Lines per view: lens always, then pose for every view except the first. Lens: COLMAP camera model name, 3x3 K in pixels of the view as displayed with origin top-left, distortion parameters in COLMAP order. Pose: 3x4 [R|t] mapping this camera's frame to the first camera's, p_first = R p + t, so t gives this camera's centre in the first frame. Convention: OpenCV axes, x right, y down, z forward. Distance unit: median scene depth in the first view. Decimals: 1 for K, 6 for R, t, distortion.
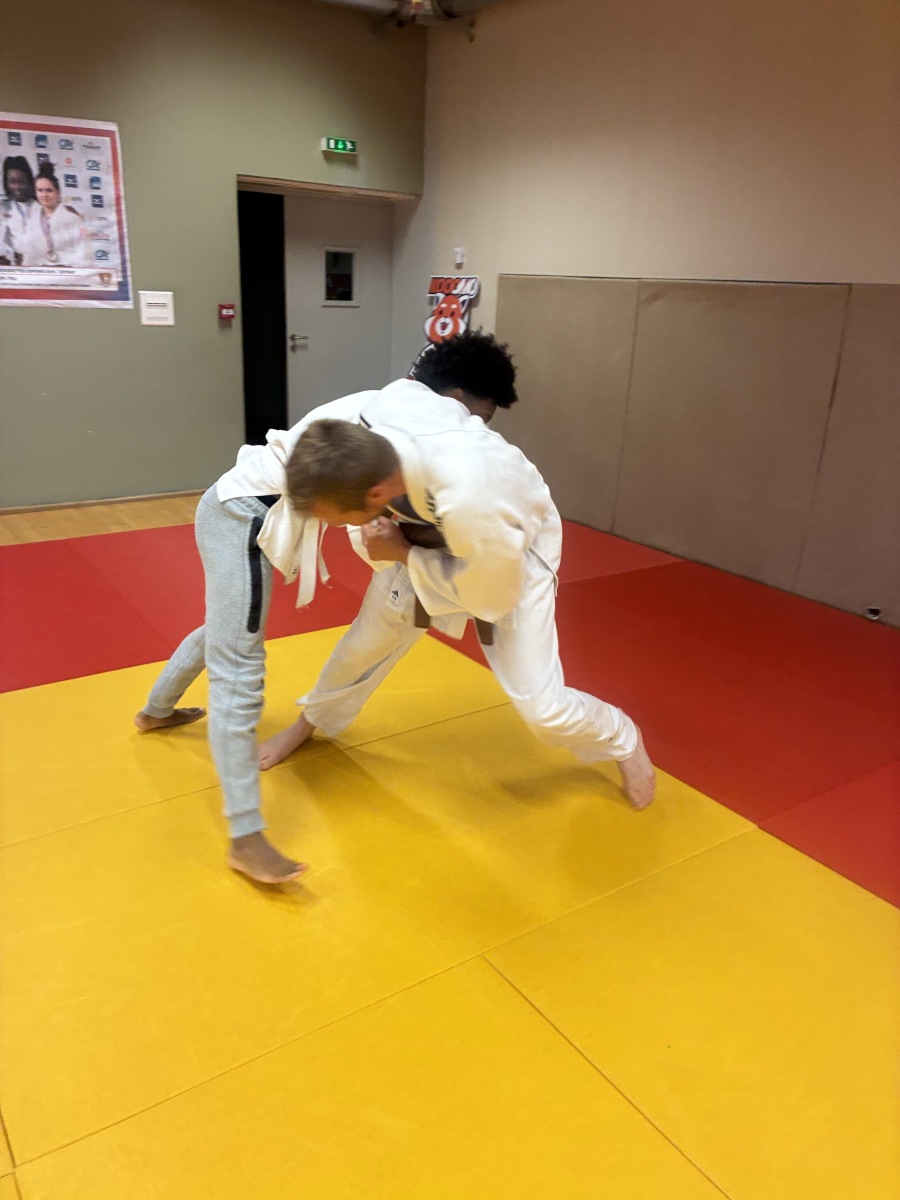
lens RADIAL K [[911.4, 0, 435.4], [0, 911.4, 616.6], [0, 0, 1]] dist [0.047540, -0.054720]
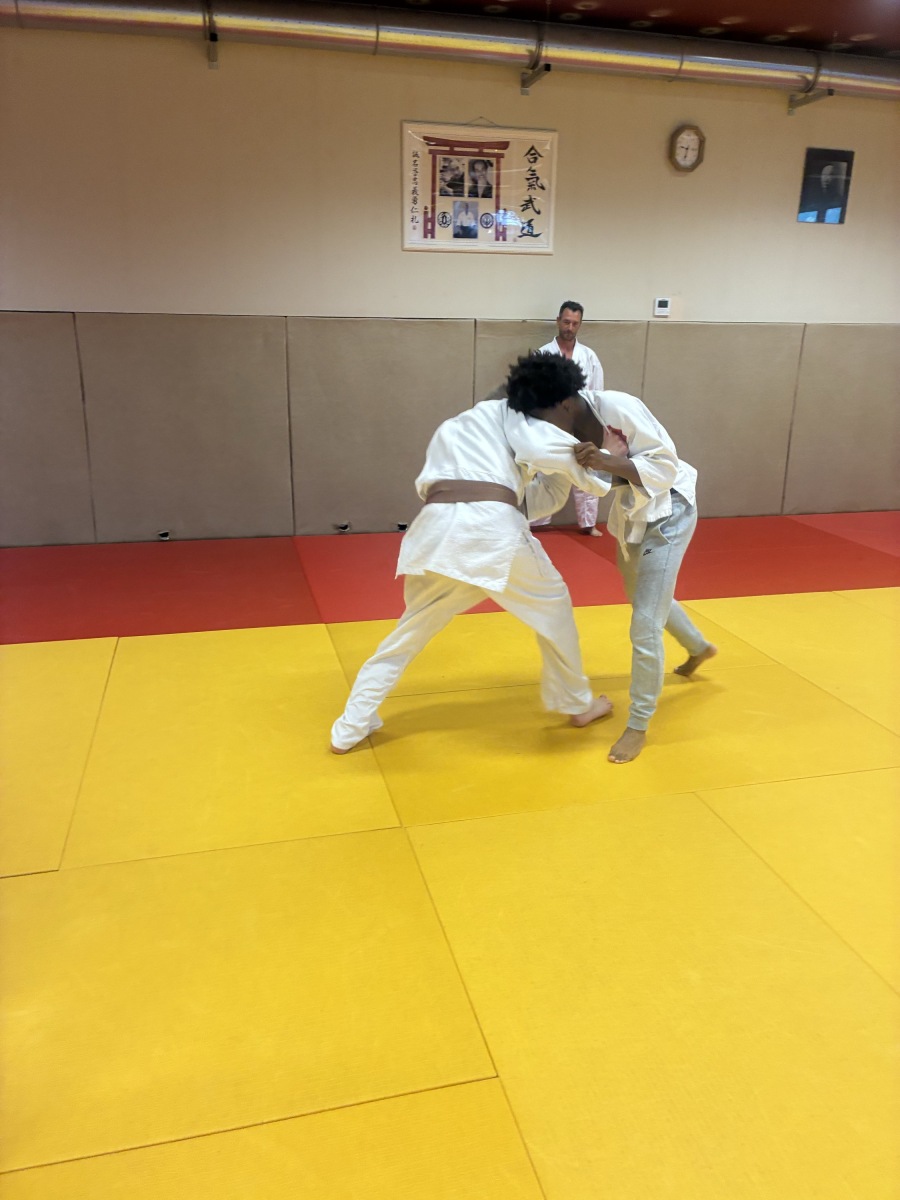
lens RADIAL K [[911.4, 0, 458.9], [0, 911.4, 592.4], [0, 0, 1]] dist [0.047540, -0.054720]
pose [[0.337228, -0.306224, 0.890227, -0.505595], [0.320662, 0.926436, 0.197209, -0.042411], [-0.885129, 0.218958, 0.410615, 0.011590]]
